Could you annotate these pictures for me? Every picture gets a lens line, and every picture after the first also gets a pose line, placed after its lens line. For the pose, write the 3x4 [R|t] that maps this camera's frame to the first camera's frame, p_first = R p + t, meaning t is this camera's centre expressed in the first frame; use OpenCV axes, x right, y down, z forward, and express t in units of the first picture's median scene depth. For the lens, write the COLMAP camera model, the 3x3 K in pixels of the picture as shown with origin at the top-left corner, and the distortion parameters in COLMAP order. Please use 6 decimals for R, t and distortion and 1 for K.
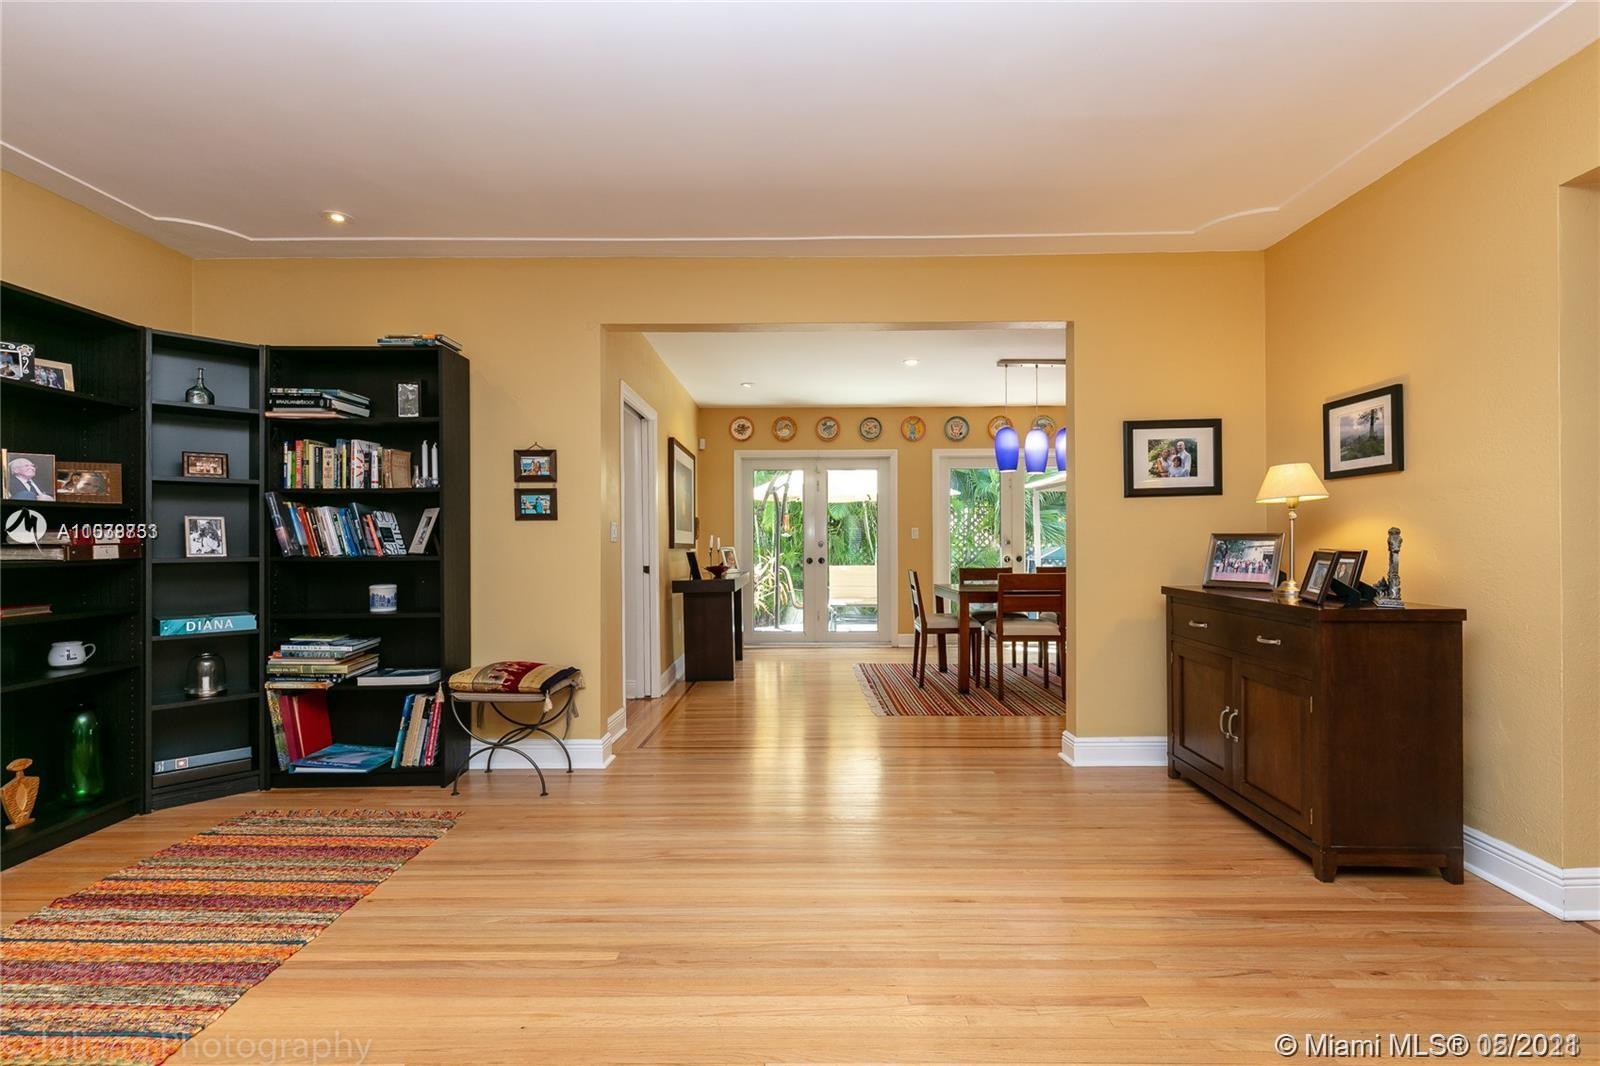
lens RADIAL K [[730.2, 0, 800.0], [0, 730.2, 533.0], [0, 0, 1]] dist [0.007822, -0.000536]
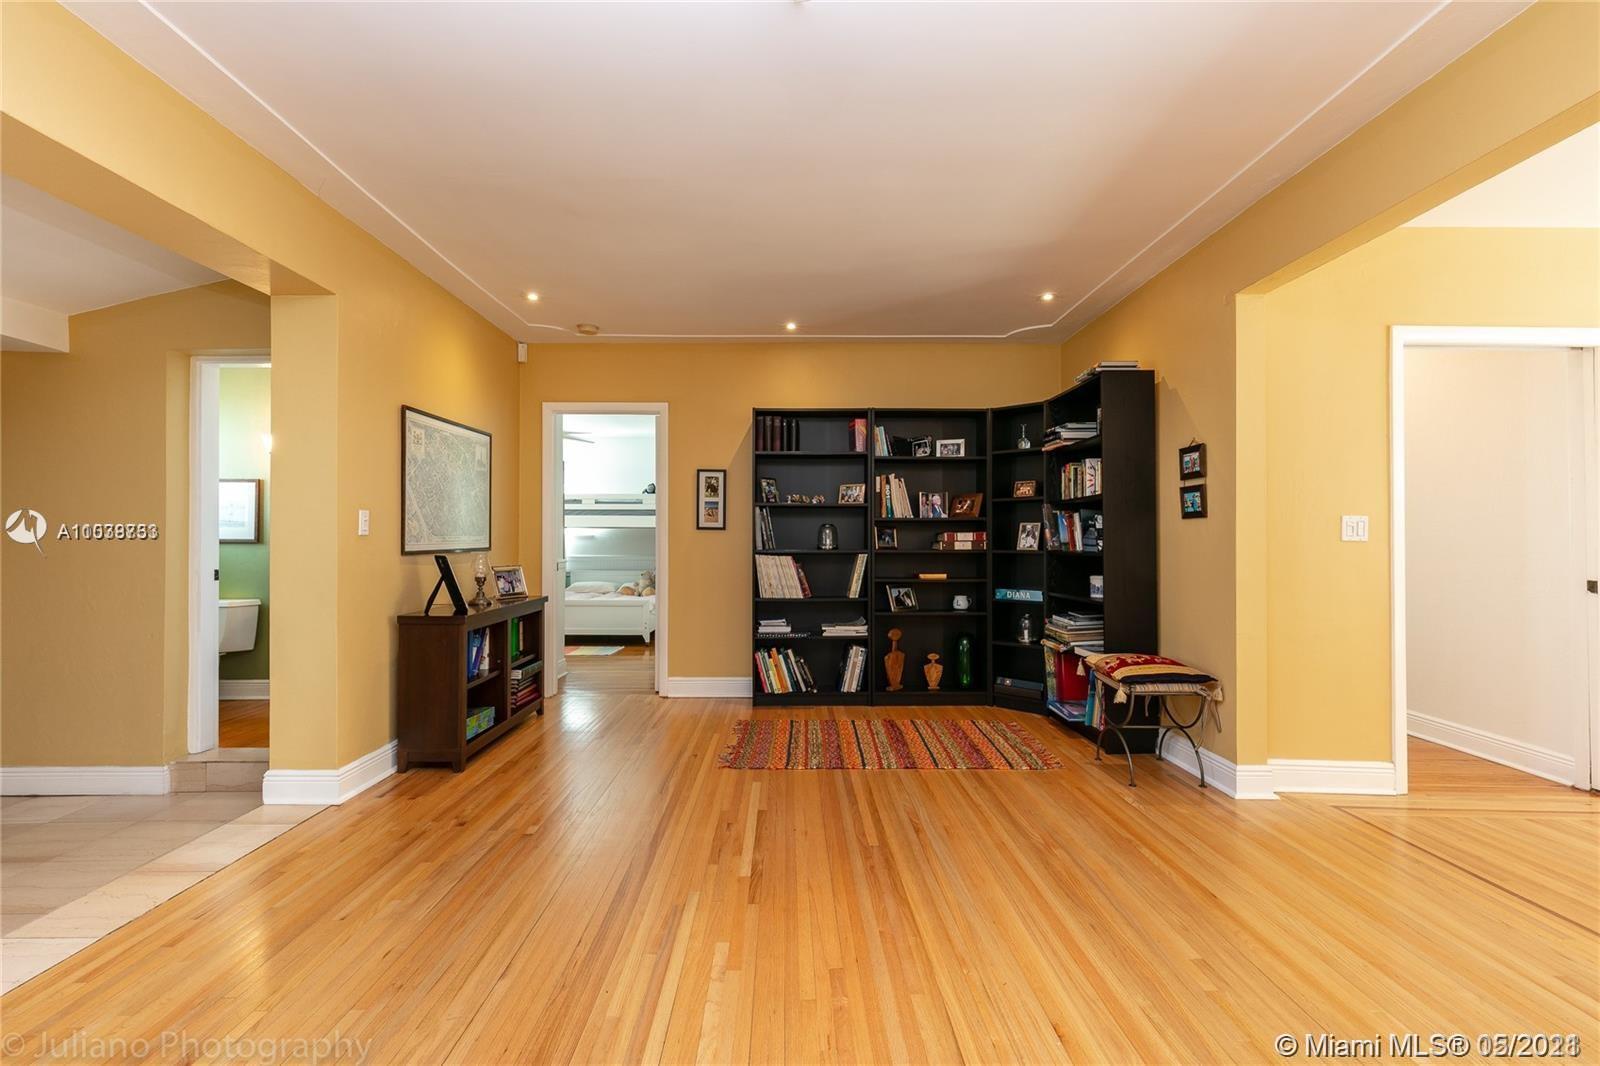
lens RADIAL K [[721.8, 0, 795.6], [0, 721.8, 537.5], [0, 0, 1]] dist [0.000241, -0.000615]
pose [[0.012079, -0.001884, -0.999925, 0.656852], [0.008289, 0.999964, -0.001784, 0.005890], [0.999893, -0.008266, 0.012094, 0.510889]]
